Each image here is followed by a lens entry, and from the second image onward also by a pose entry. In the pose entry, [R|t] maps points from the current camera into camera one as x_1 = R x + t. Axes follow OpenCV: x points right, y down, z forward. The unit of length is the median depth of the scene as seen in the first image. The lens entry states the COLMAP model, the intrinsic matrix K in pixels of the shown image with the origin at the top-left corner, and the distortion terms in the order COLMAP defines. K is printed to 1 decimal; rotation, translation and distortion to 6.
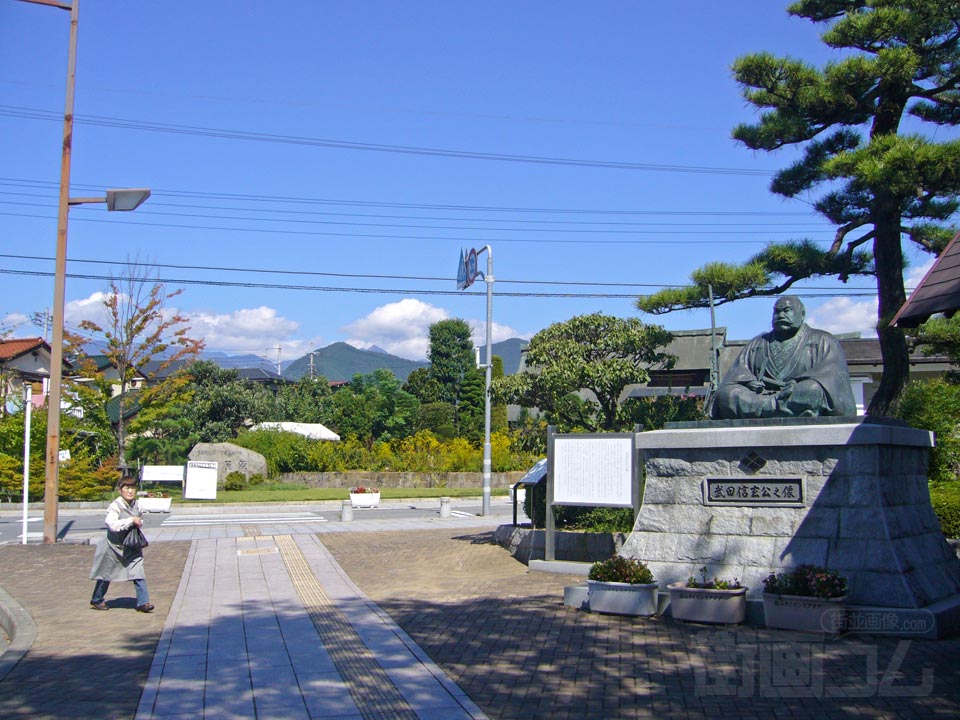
lens RADIAL K [[1039.9, 0, 482.3], [0, 1039.9, 357.0], [0, 0, 1]] dist [-0.056977, 0.000000]
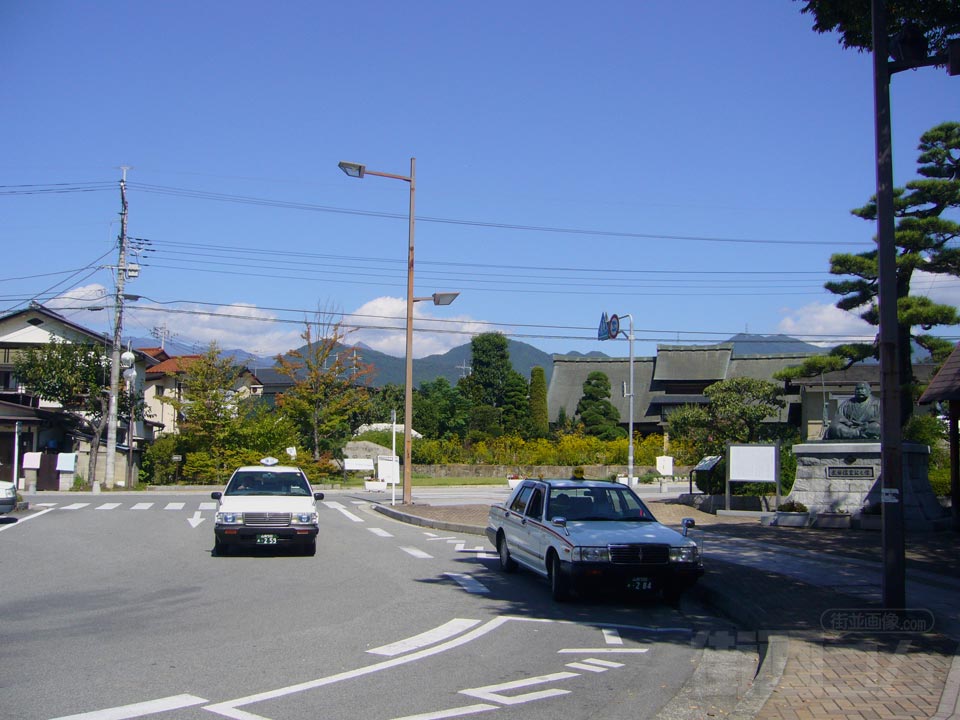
lens RADIAL K [[1039.9, 0, 477.7], [0, 1039.9, 362.1], [0, 0, 1]] dist [-0.056977, 0.000000]
pose [[0.999699, 0.010798, 0.022052, -0.438352], [-0.011006, 0.999896, 0.009354, -0.088708], [-0.021949, -0.009594, 0.999713, -0.888937]]
